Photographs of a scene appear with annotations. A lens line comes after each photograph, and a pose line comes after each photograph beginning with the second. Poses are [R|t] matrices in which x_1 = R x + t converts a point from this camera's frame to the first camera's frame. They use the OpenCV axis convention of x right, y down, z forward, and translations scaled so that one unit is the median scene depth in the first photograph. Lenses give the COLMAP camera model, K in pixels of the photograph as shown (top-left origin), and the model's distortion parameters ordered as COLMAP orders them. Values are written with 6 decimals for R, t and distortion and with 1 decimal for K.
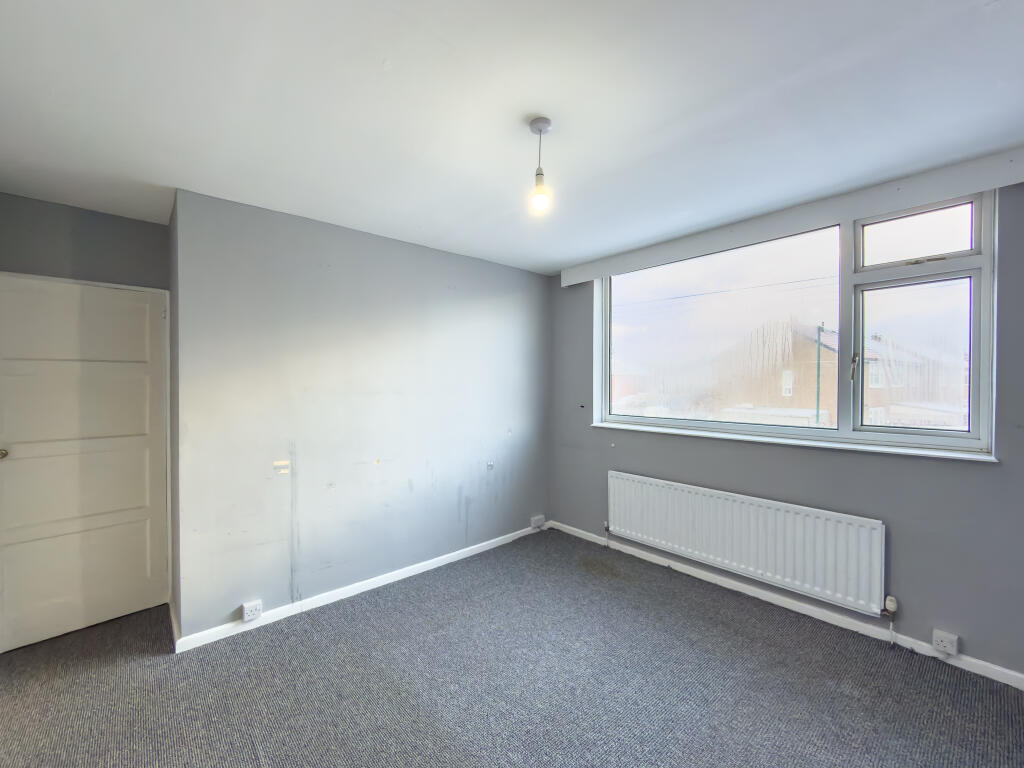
lens RADIAL K [[412.9, 0, 512.0], [0, 412.9, 384.0], [0, 0, 1]] dist [0.000649, -0.000059]
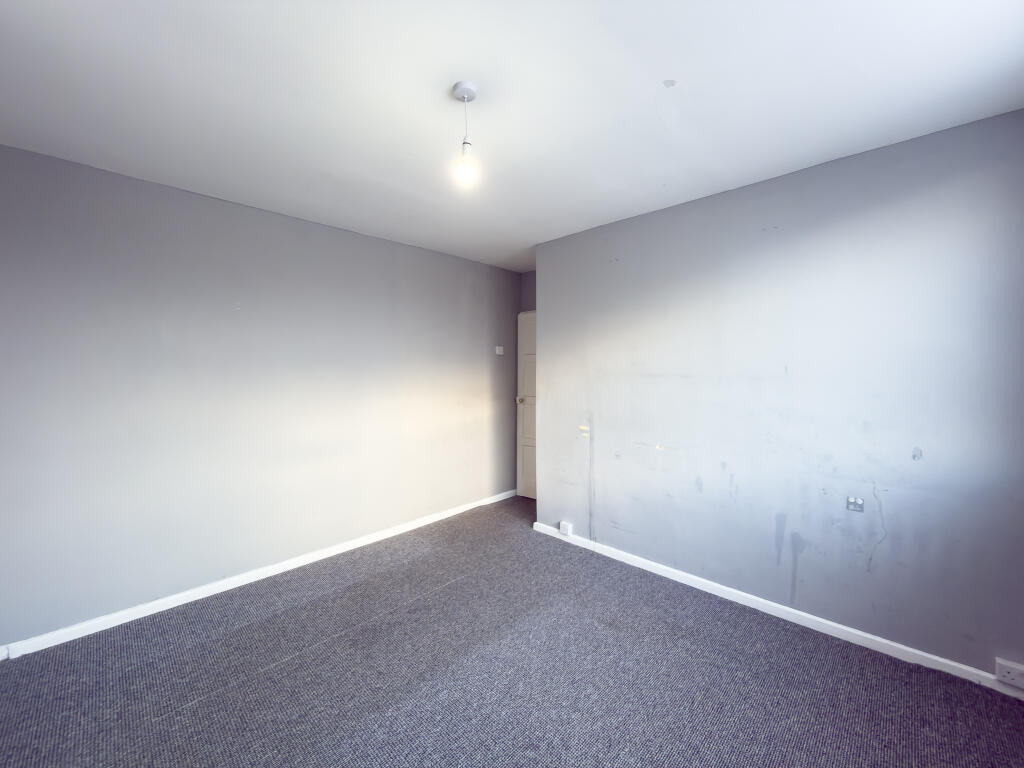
lens RADIAL K [[412.9, 0, 512.0], [0, 412.9, 384.0], [0, 0, 1]] dist [0.000649, -0.000059]
pose [[0.091906, 0.046532, -0.994680, 0.670421], [0.007333, 0.998849, 0.047405, -0.005419], [0.995741, -0.011650, 0.091459, 0.652061]]
